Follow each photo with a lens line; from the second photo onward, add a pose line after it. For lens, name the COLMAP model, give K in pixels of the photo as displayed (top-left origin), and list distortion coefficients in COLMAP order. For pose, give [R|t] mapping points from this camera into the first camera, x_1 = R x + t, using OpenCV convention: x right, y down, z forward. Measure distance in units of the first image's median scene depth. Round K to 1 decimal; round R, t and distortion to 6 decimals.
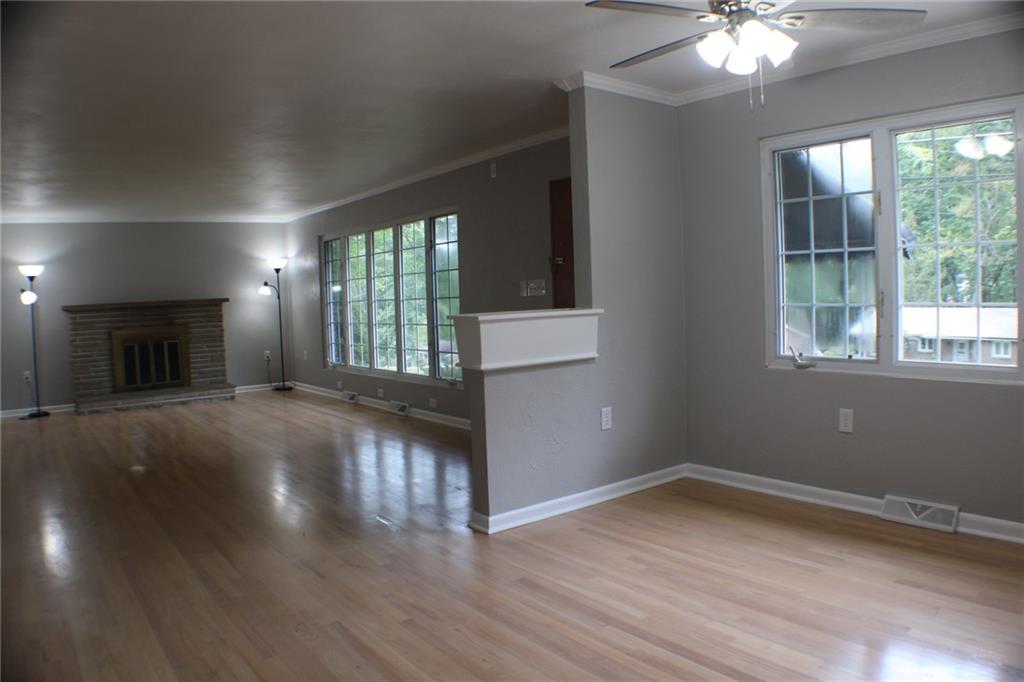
lens RADIAL K [[725.0, 0, 512.0], [0, 725.0, 341.0], [0, 0, 1]] dist [-0.224245, 0.084569]
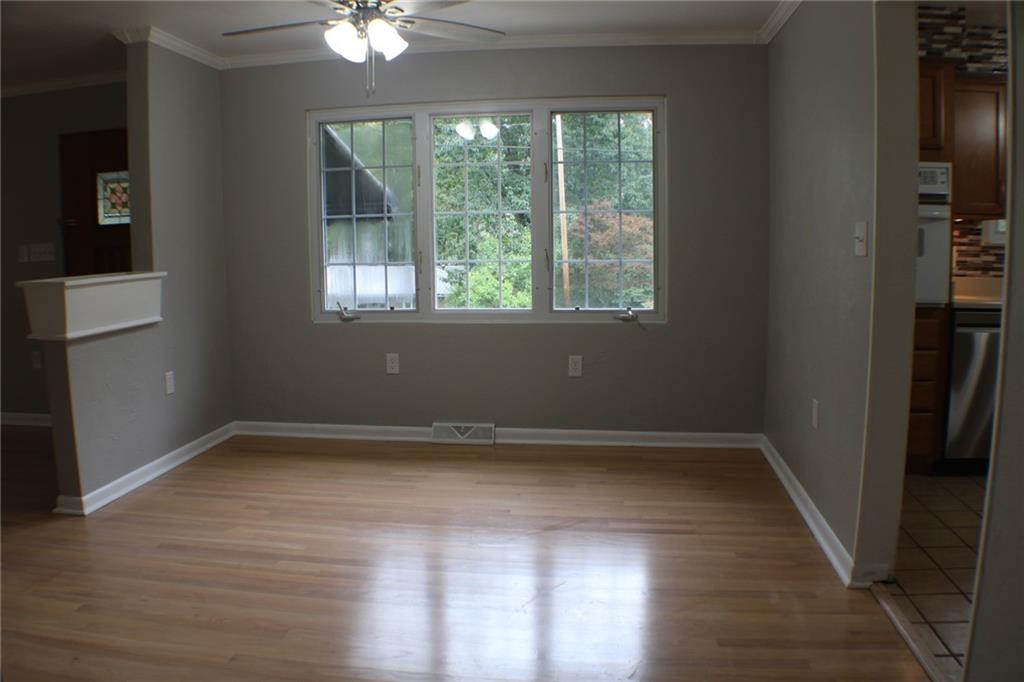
lens RADIAL K [[765.8, 0, 512.0], [0, 765.8, 341.0], [0, 0, 1]] dist [-0.240733, 0.105447]
pose [[0.702981, -0.068125, 0.707938, -0.224416], [0.035432, 0.997520, 0.060808, 0.005906], [-0.710326, -0.017664, 0.703652, -0.031253]]
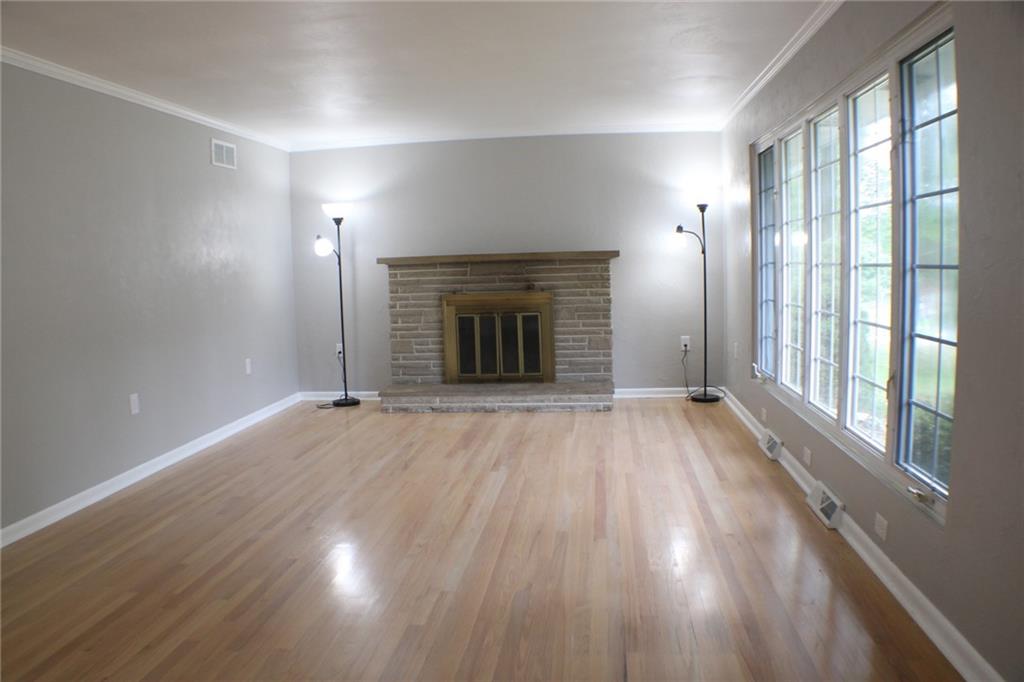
lens RADIAL K [[765.8, 0, 512.0], [0, 765.8, 341.0], [0, 0, 1]] dist [-0.240733, 0.105447]
pose [[0.725737, 0.085700, -0.682613, 0.006823], [-0.043539, 0.995943, 0.078748, -0.064047], [0.686593, -0.027430, 0.726525, 0.921755]]
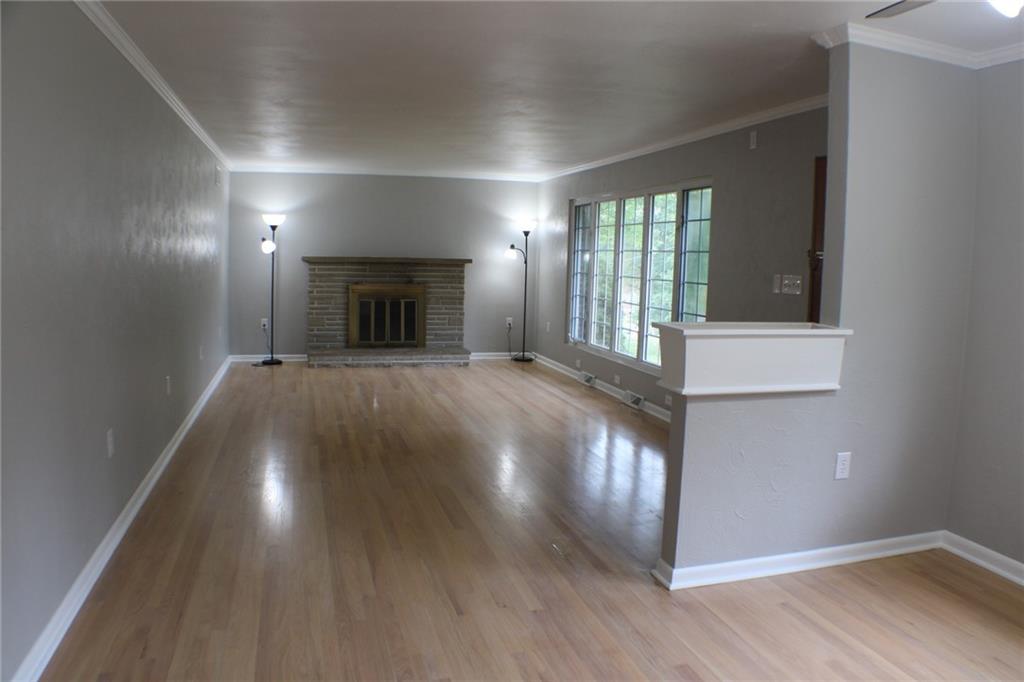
lens RADIAL K [[765.8, 0, 512.0], [0, 765.8, 341.0], [0, 0, 1]] dist [-0.240733, 0.105447]
pose [[0.927152, 0.101990, -0.360536, 0.063130], [-0.084862, 0.994395, 0.063068, -0.045449], [0.364948, -0.027878, 0.930611, 0.116286]]
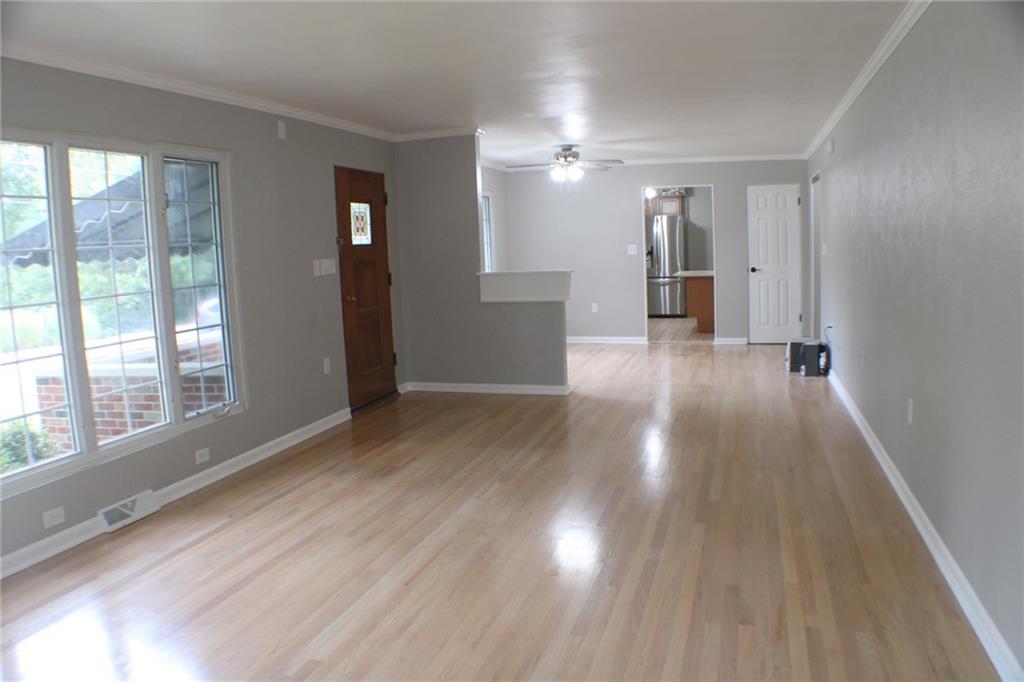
lens RADIAL K [[765.8, 0, 512.0], [0, 765.8, 341.0], [0, 0, 1]] dist [-0.240733, 0.105447]
pose [[-0.581160, -0.040971, 0.812757, -1.243488], [0.115795, 0.984406, 0.132423, -0.103541], [-0.805509, 0.171072, -0.567353, 1.813901]]
